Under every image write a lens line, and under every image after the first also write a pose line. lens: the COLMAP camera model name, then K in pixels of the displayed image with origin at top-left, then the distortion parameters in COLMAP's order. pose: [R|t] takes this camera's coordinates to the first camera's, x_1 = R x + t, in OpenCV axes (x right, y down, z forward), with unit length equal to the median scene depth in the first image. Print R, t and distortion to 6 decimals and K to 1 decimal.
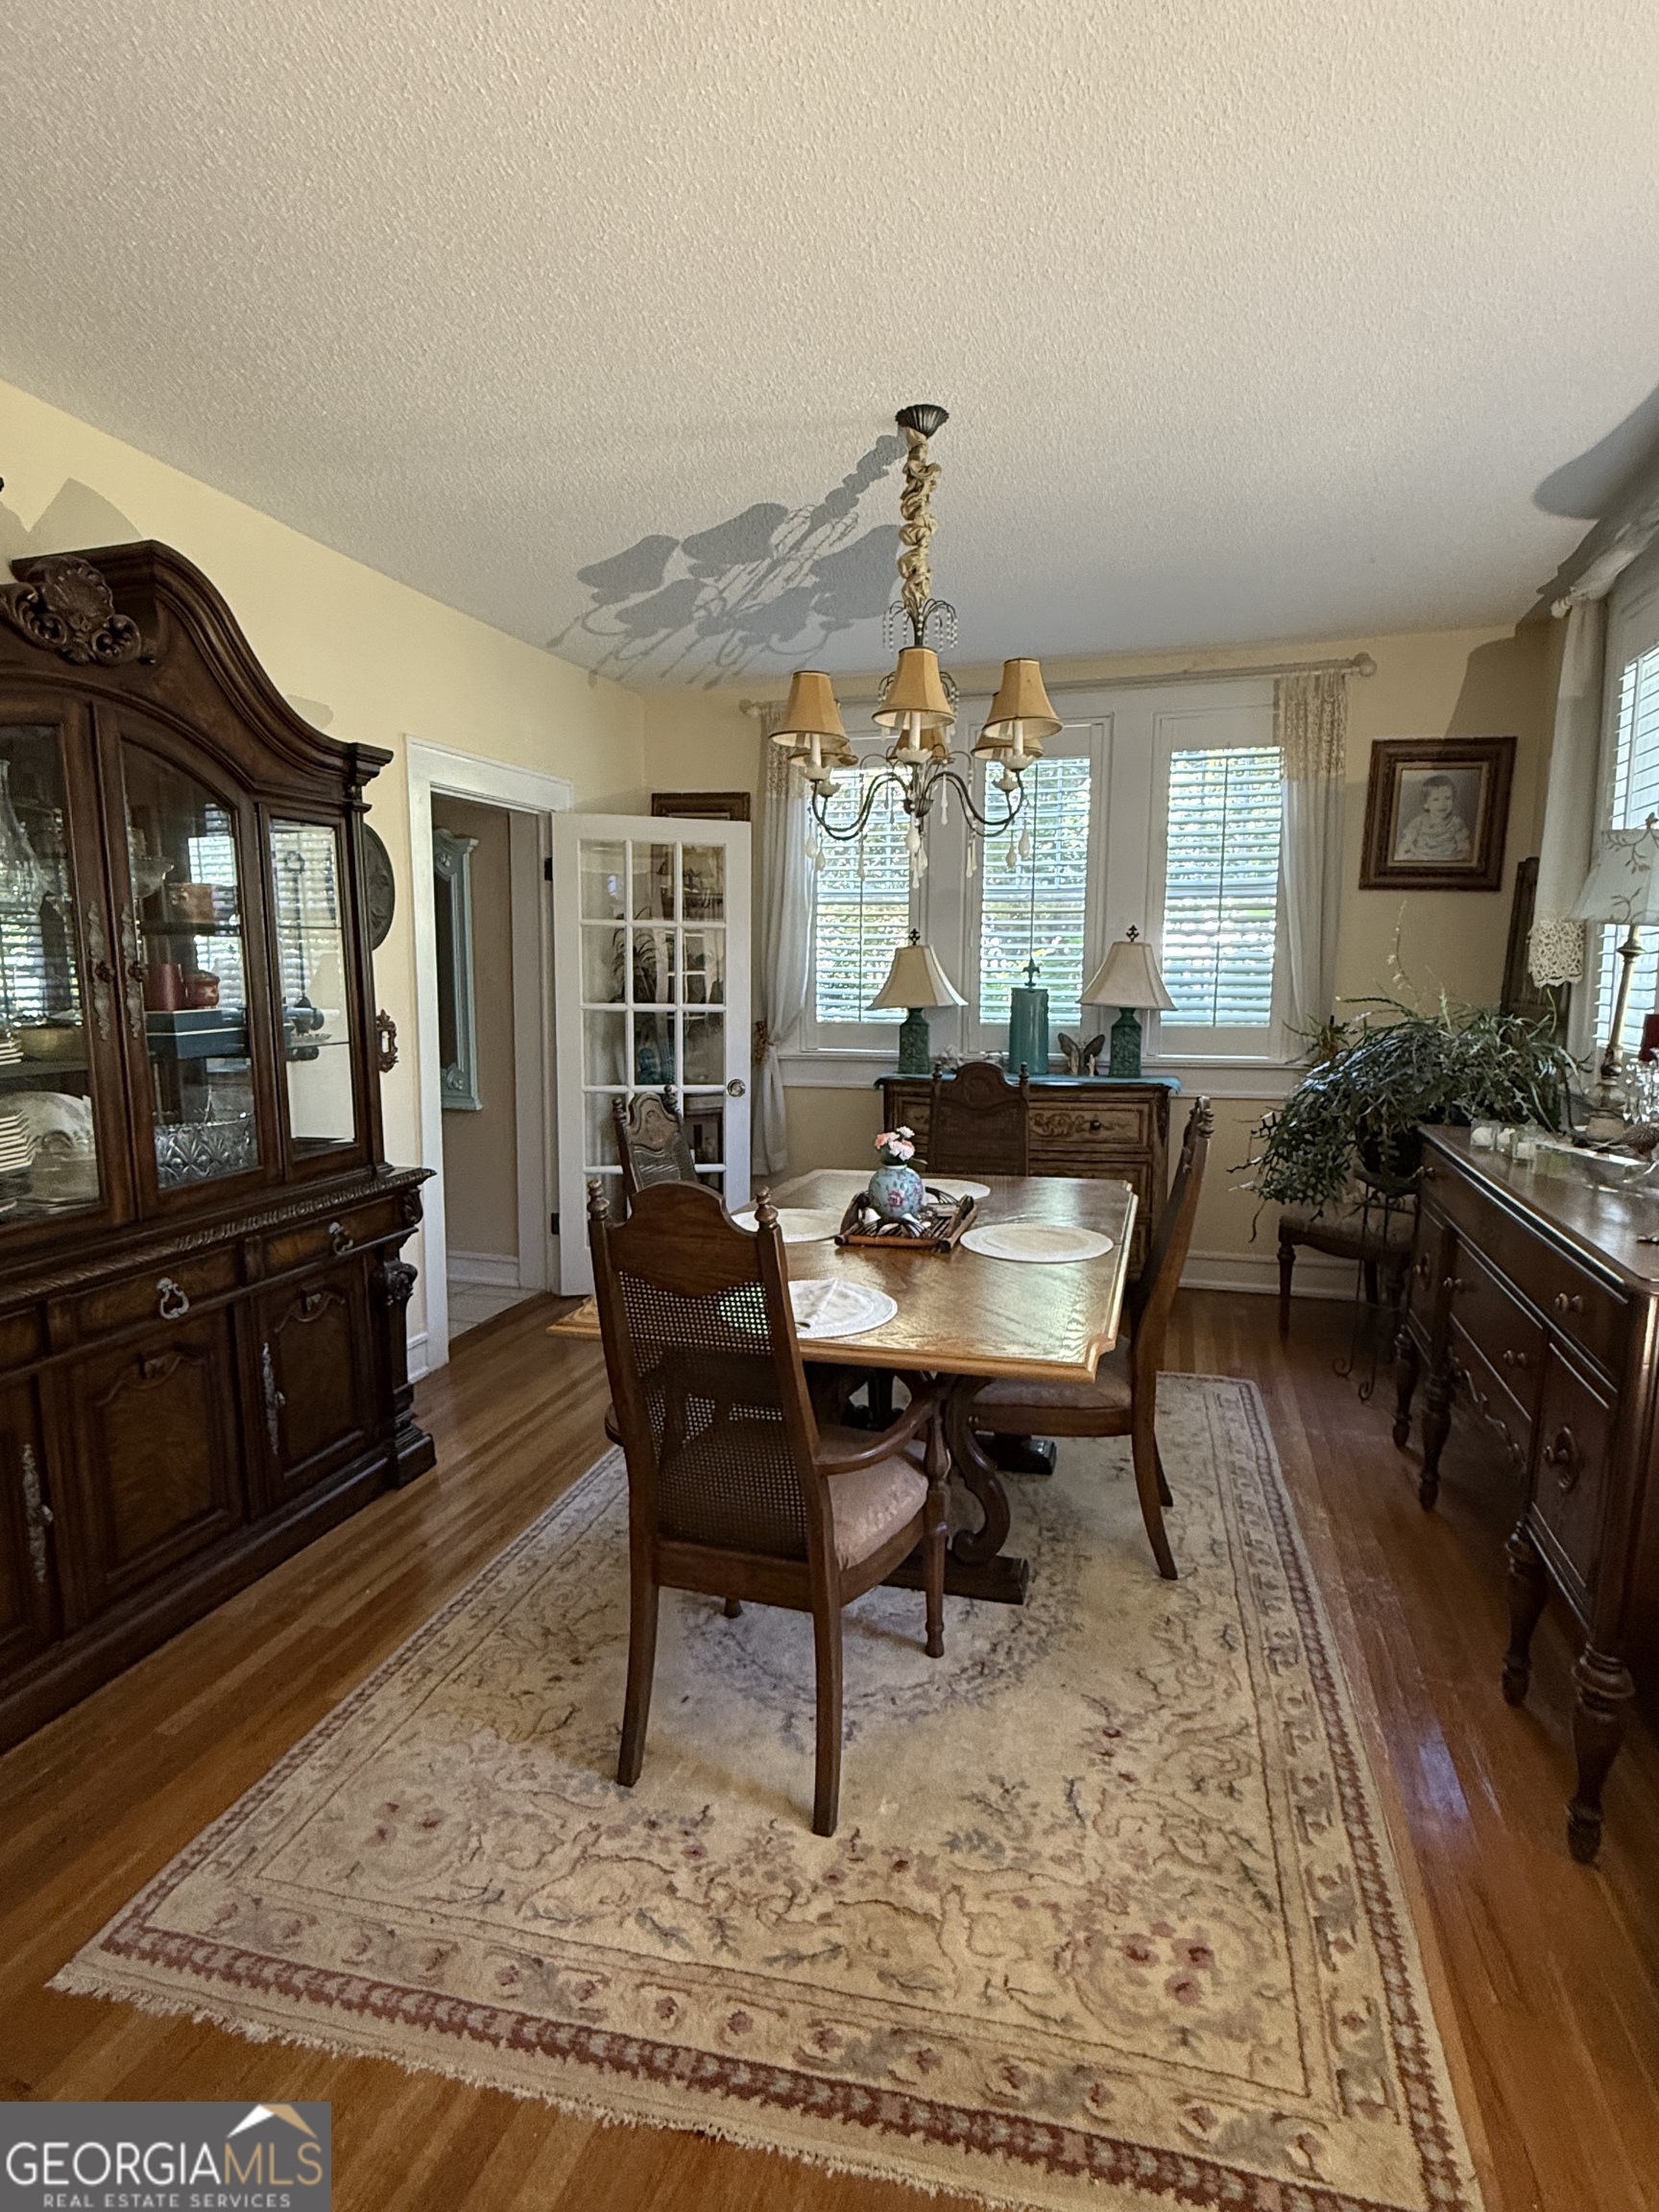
lens RADIAL K [[1152.1, 0, 832.1], [0, 1152.1, 1107.5], [0, 0, 1]] dist [-0.000804, 0.000955]
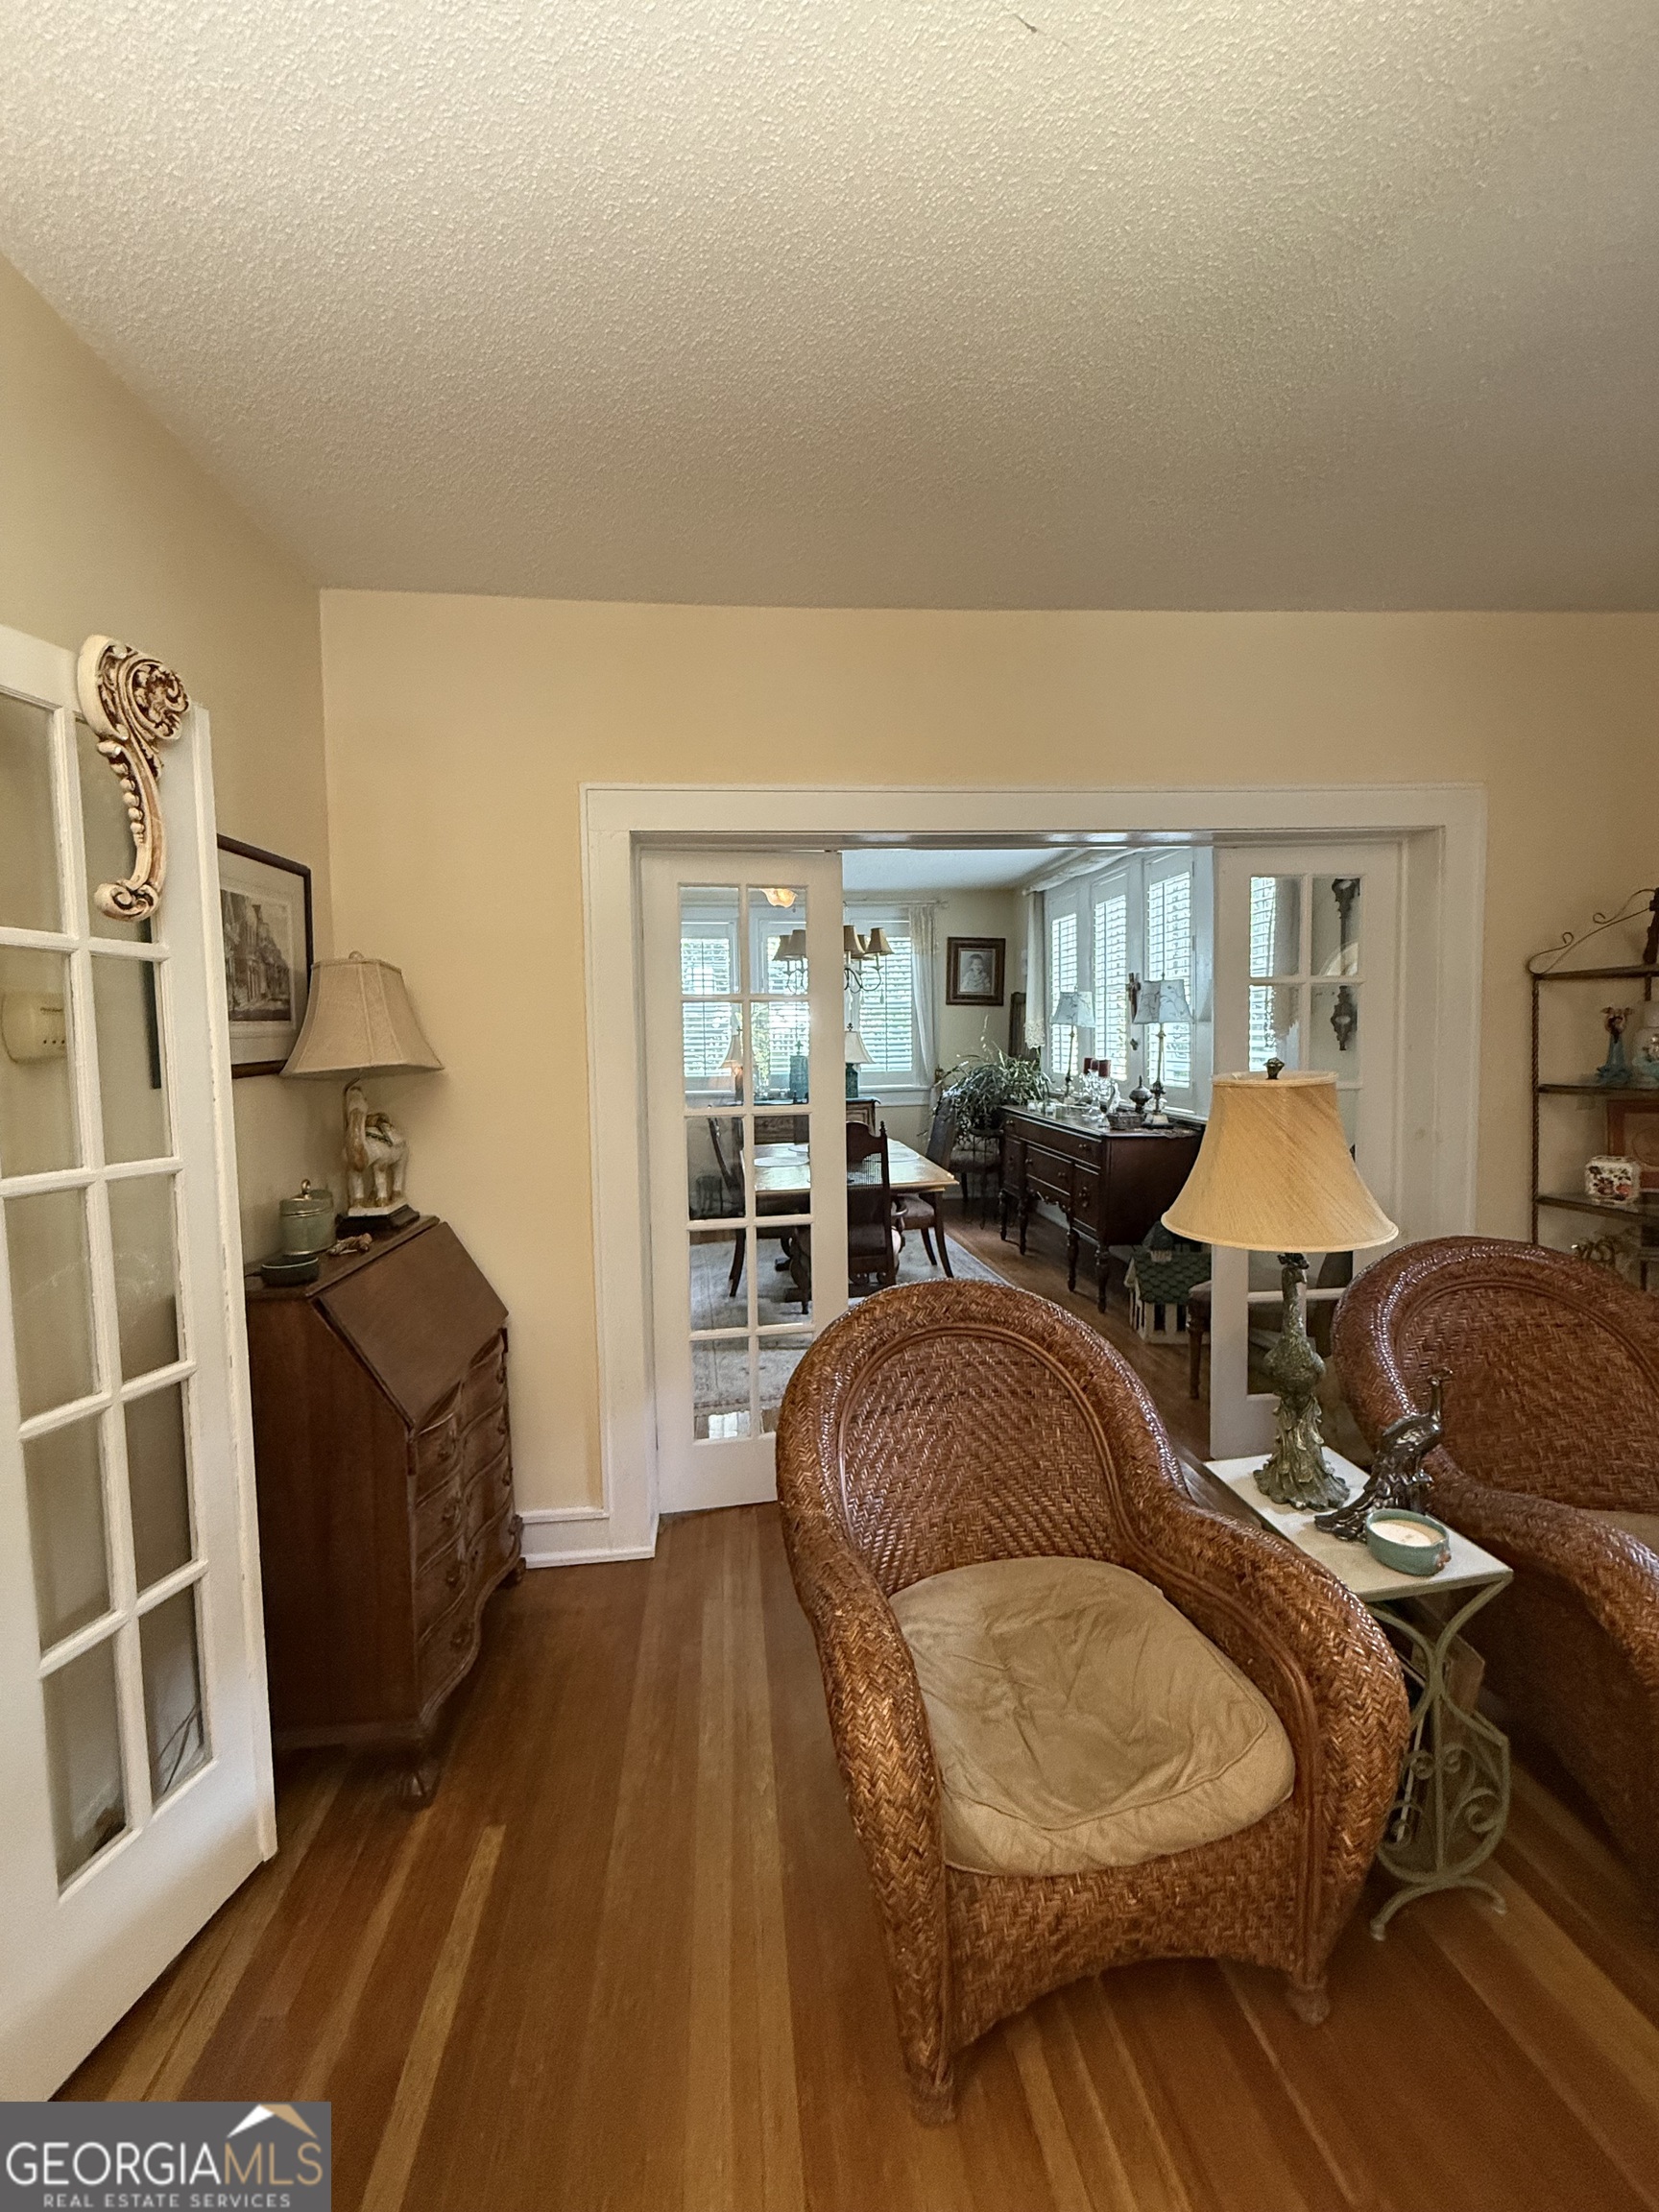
lens RADIAL K [[880.0, 0, 829.8], [0, 880.0, 1101.7], [0, 0, 1]] dist [-0.000873, 0.000001]
pose [[0.914745, -0.048325, 0.401130, -0.642871], [0.068426, 0.997009, -0.035929, 0.053365], [-0.398194, 0.060314, 0.915316, -0.636496]]
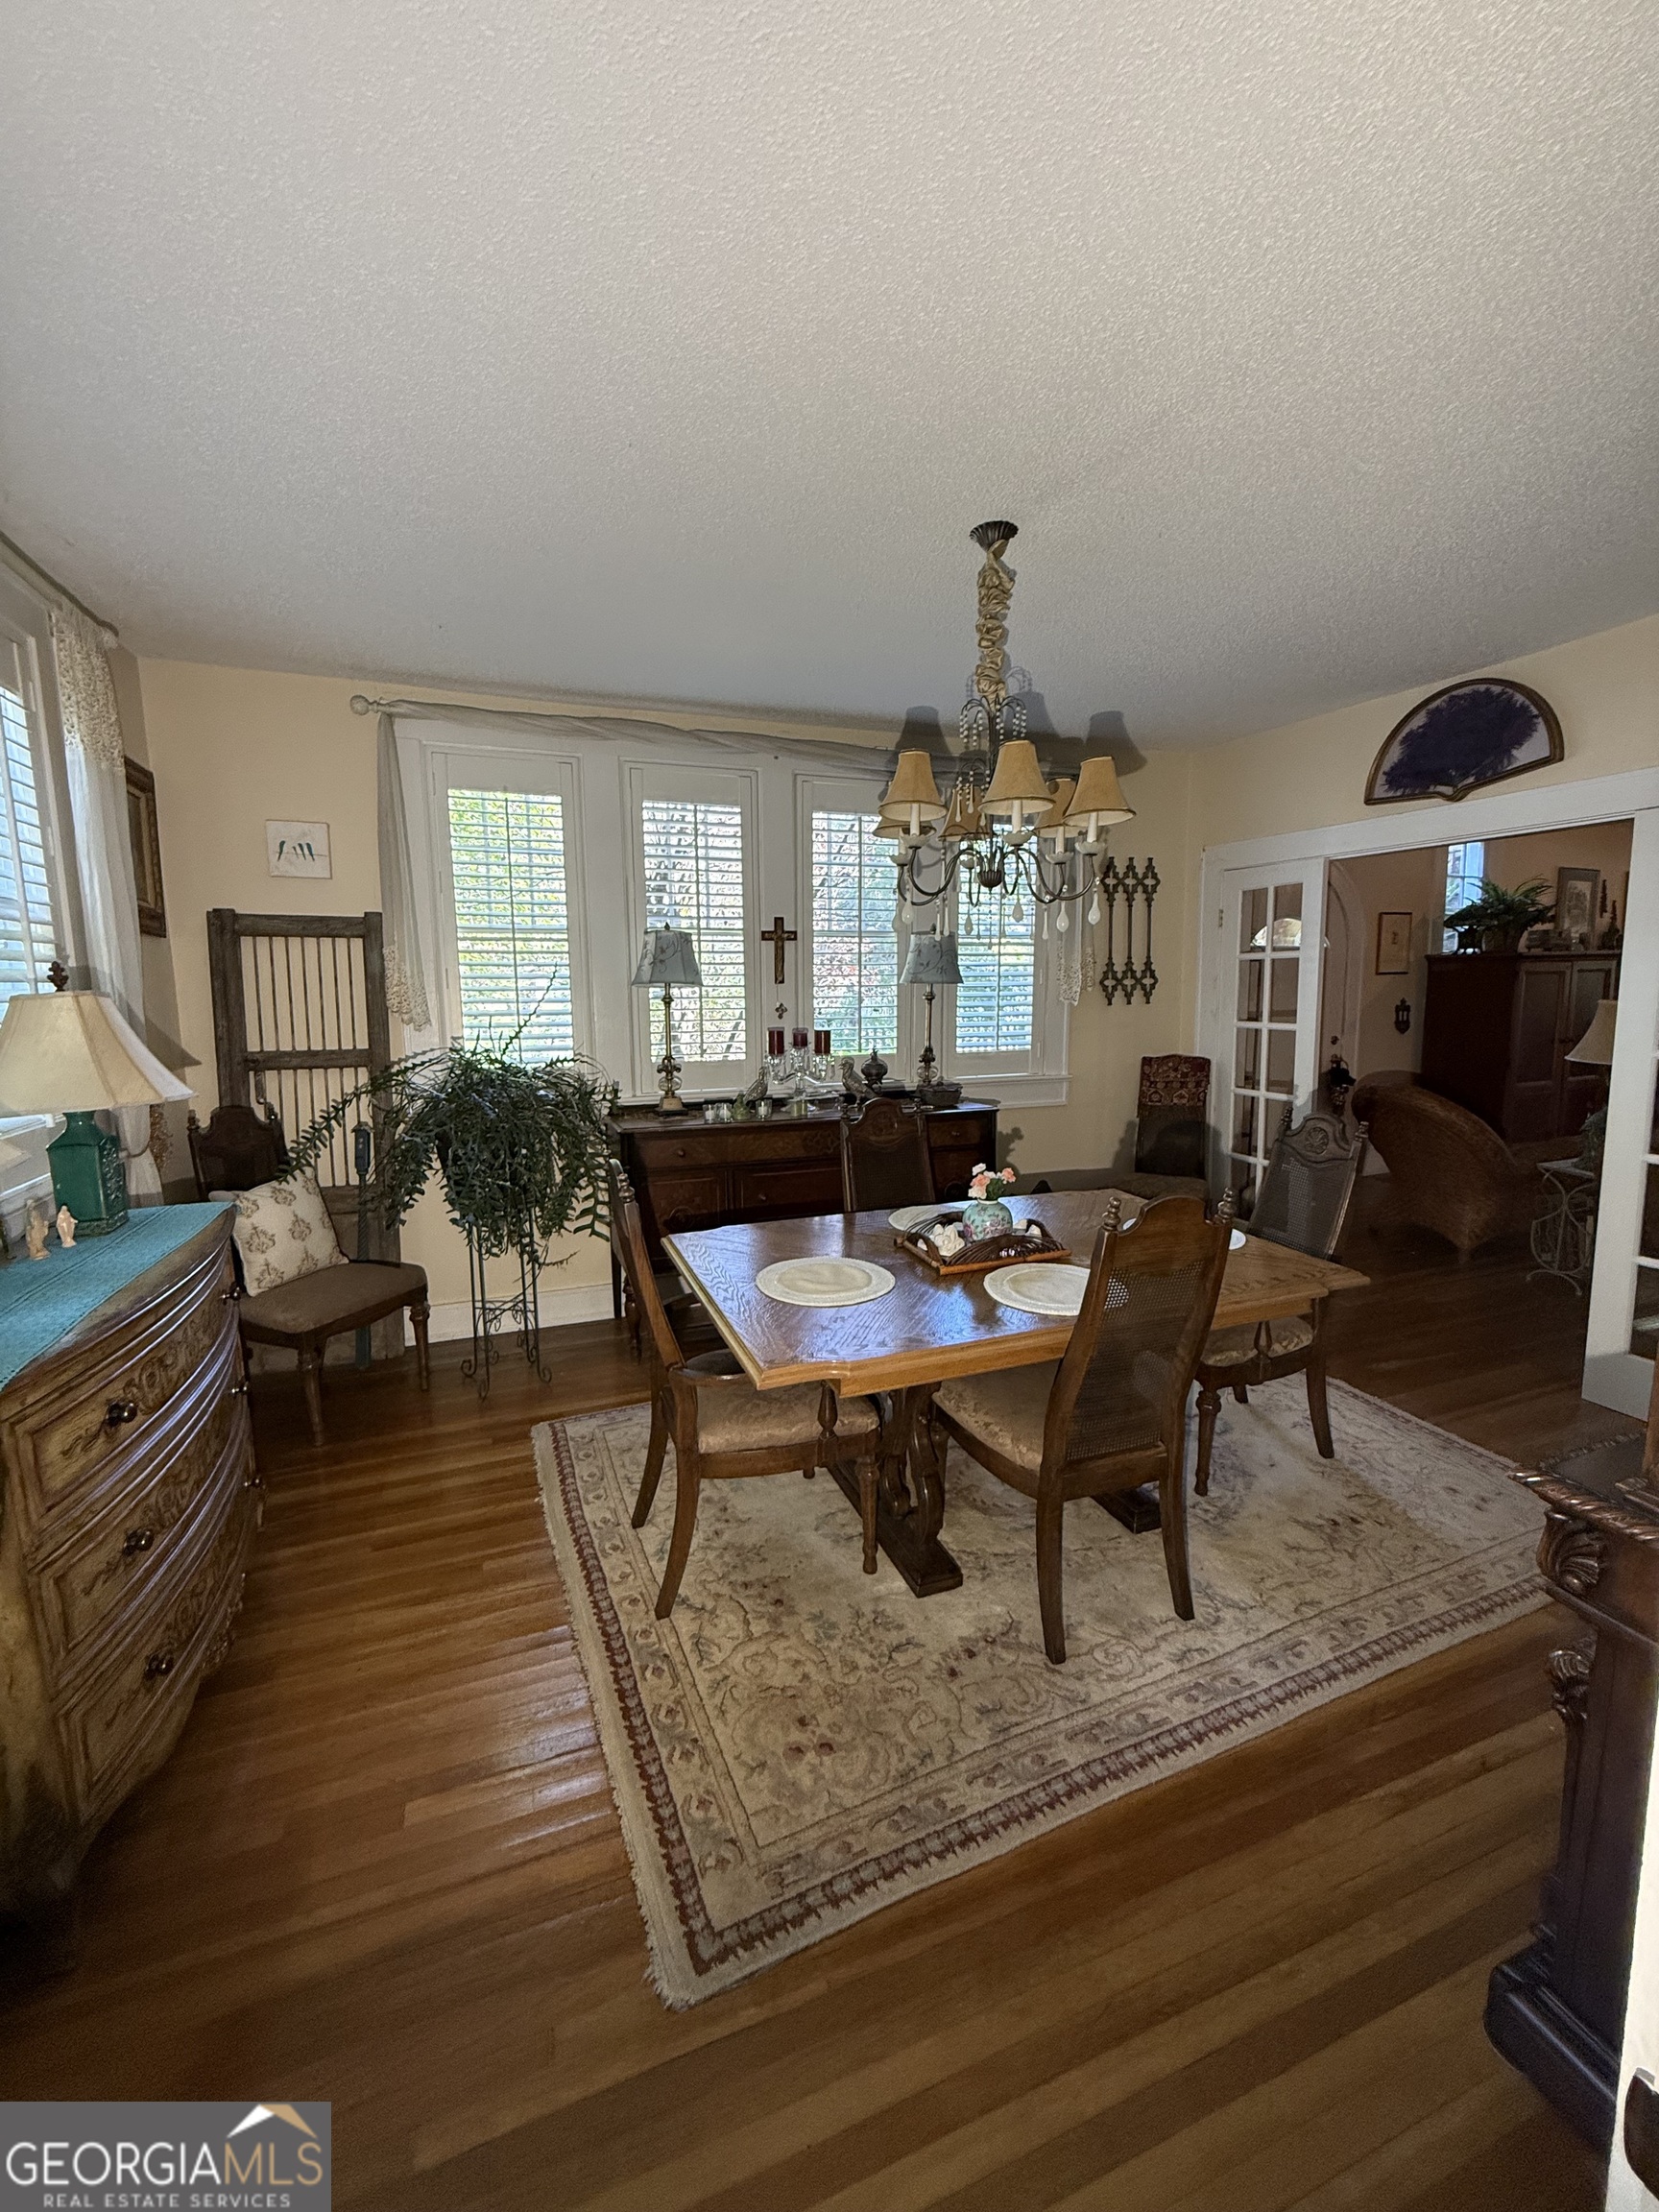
lens RADIAL K [[880.0, 0, 830.4], [0, 880.0, 1097.2], [0, 0, 1]] dist [-0.000873, 0.000001]
pose [[-0.613106, -0.090952, 0.784748, -0.498028], [0.108364, 0.974279, 0.197581, -0.221470], [-0.782533, 0.206176, -0.587480, 1.560677]]
